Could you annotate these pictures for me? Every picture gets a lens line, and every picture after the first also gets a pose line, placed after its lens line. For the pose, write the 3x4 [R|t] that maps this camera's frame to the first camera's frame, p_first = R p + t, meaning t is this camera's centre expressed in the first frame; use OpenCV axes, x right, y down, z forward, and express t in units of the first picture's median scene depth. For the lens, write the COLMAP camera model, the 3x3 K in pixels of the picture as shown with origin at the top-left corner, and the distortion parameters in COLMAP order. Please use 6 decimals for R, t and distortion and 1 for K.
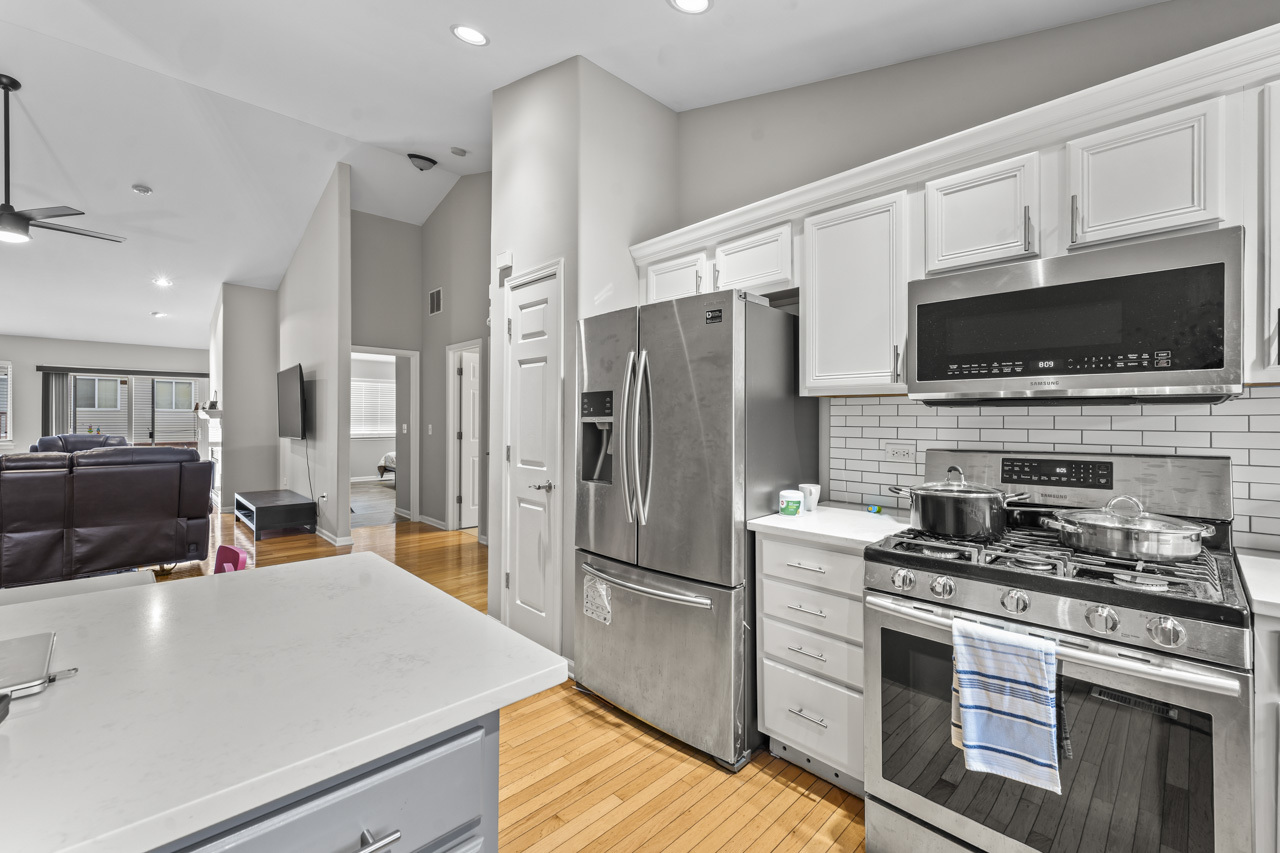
lens RADIAL K [[528.6, 0, 642.3], [0, 528.6, 419.7], [0, 0, 1]] dist [-0.002177, 0.000460]
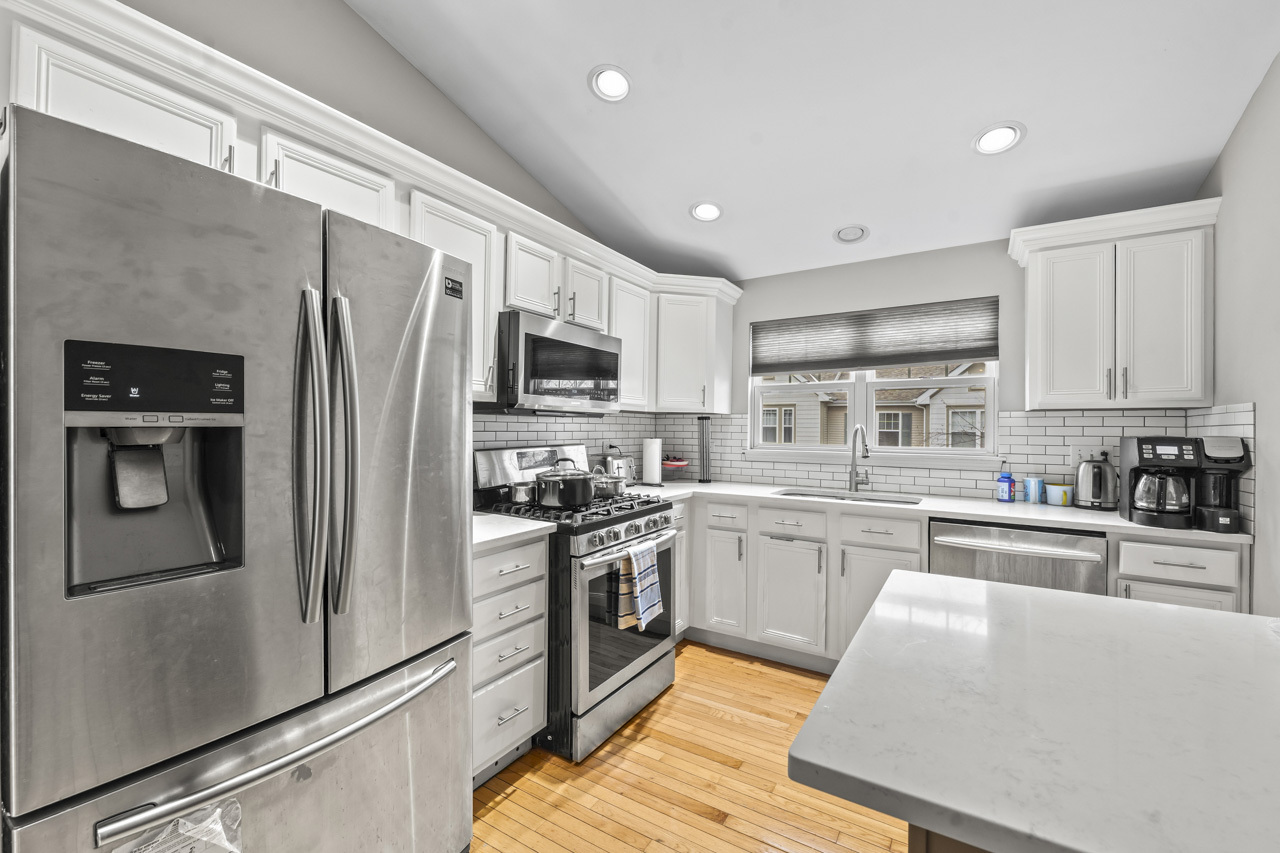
lens RADIAL K [[528.6, 0, 634.4], [0, 528.6, 428.7], [0, 0, 1]] dist [-0.002177, 0.000460]
pose [[-0.232237, -0.006060, 0.972640, -0.557683], [-0.009985, 0.999943, 0.003845, 0.001498], [-0.972608, -0.008819, -0.232284, 0.770614]]
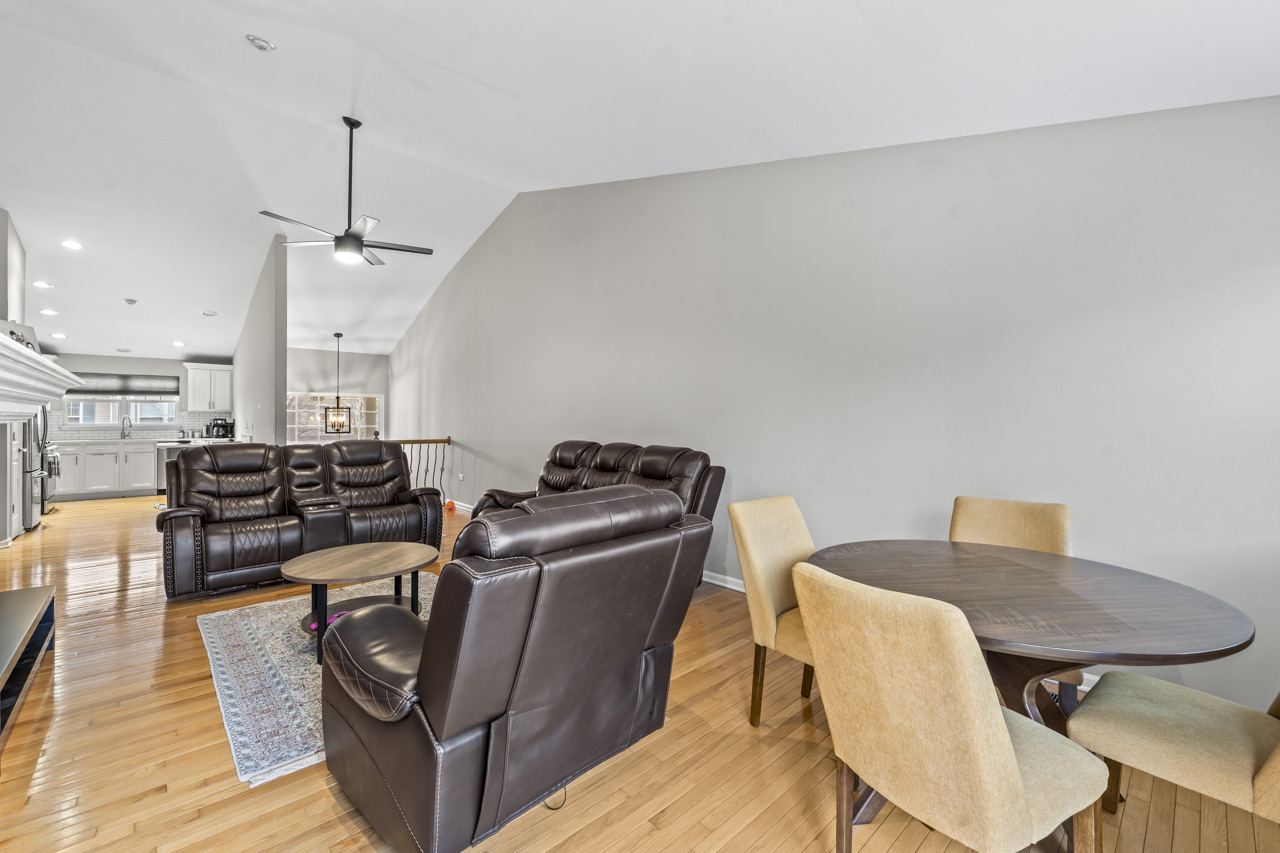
lens RADIAL K [[528.6, 0, 639.1], [0, 528.6, 417.7], [0, 0, 1]] dist [-0.002177, 0.000460]
pose [[-0.999637, -0.007744, 0.025810, -3.070570], [-0.007820, 0.999965, -0.002827, -0.010185], [-0.025787, -0.003028, -0.999663, 3.489998]]
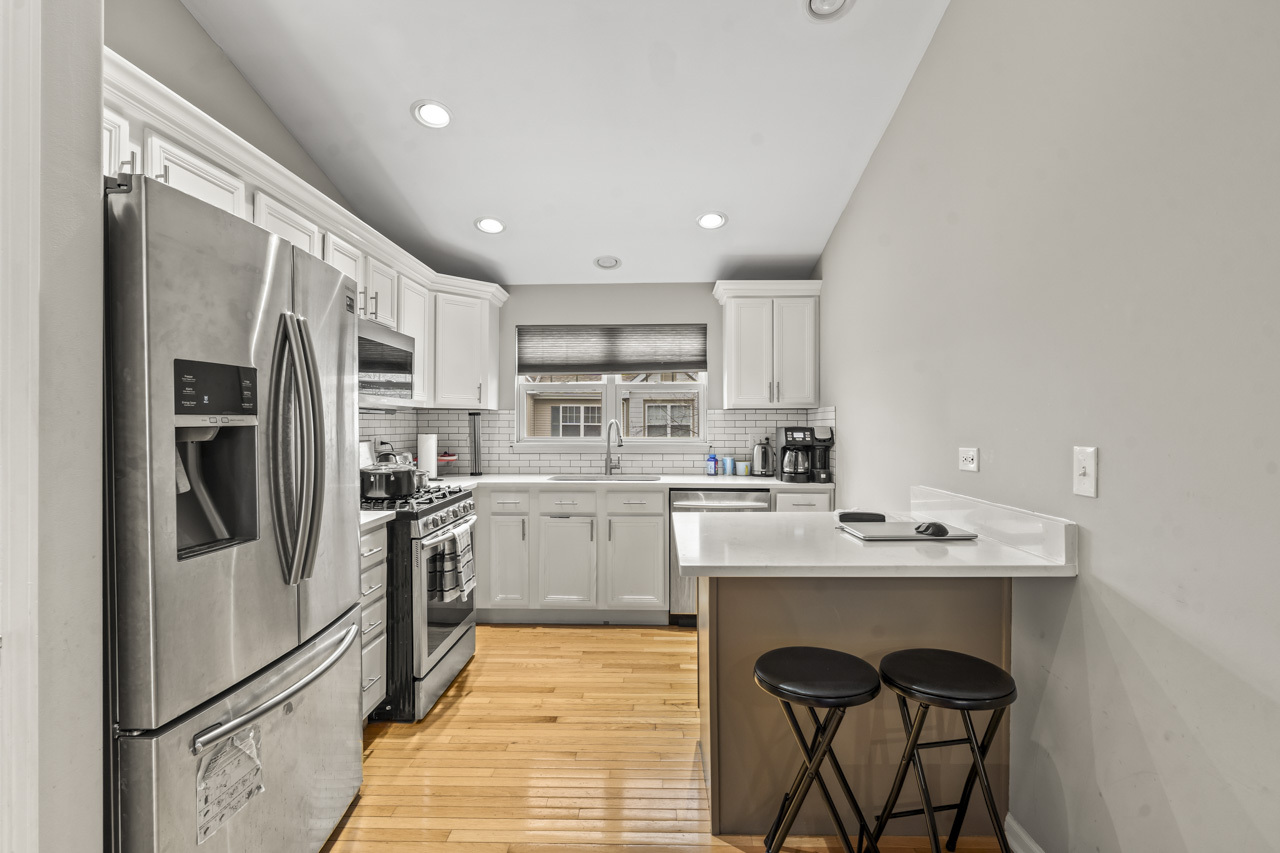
lens RADIAL K [[613.0, 0, 636.8], [0, 613.0, 430.8], [0, 0, 1]] dist [-0.001136, -0.000242]
pose [[-0.695049, -0.011882, 0.718864, -0.781189], [-0.003686, 0.999909, 0.012964, 0.000292], [-0.718953, 0.006361, -0.695029, 1.142923]]
